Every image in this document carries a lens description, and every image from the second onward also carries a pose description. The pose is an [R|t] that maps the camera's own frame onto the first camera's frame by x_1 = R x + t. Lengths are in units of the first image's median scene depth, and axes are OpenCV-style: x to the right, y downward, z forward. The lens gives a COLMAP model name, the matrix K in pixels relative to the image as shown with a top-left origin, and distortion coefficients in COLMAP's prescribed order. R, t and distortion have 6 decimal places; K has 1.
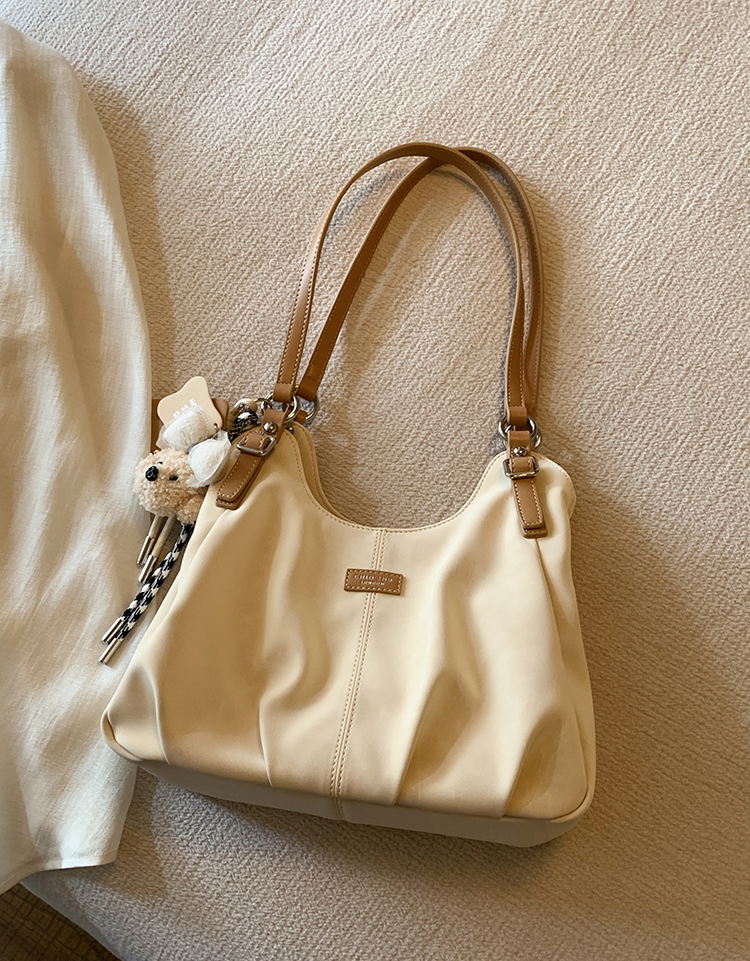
lens RADIAL K [[1297.2, 0, 339.4], [0, 1297.2, 482.9], [0, 0, 1]] dist [0.124513, -0.523283]
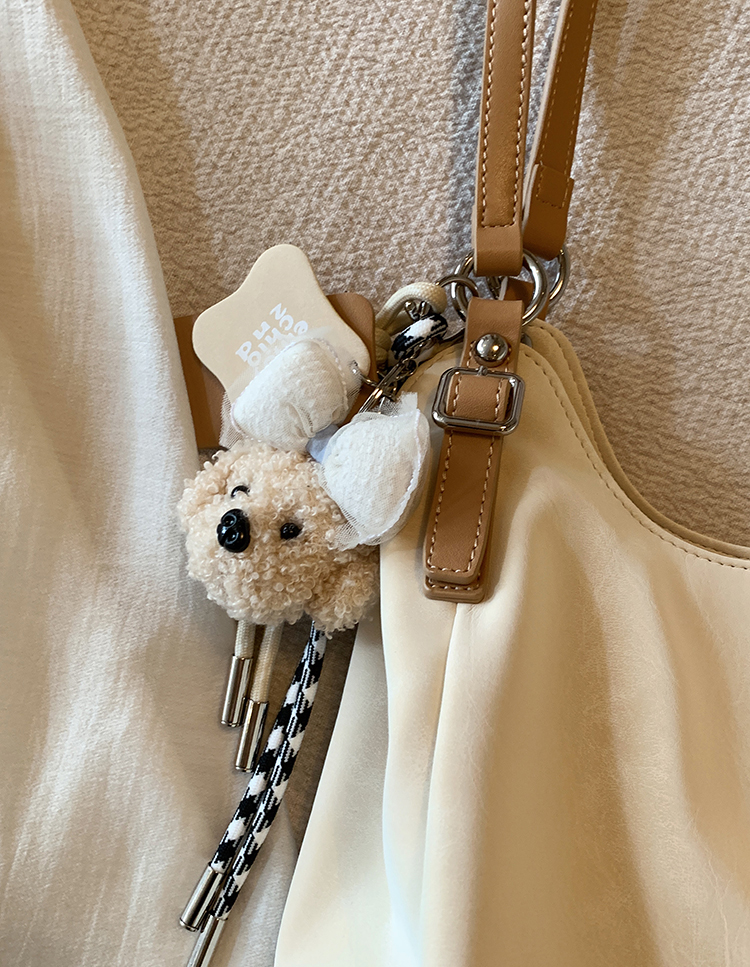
lens RADIAL K [[1166.7, 0, 293.9], [0, 1166.7, 482.6], [0, 0, 1]] dist [-0.009677, -0.036302]
pose [[0.983939, -0.175023, 0.035095, -0.131996], [0.165065, 0.966934, 0.194401, -0.081765], [-0.067959, -0.185486, 0.980294, 0.644810]]
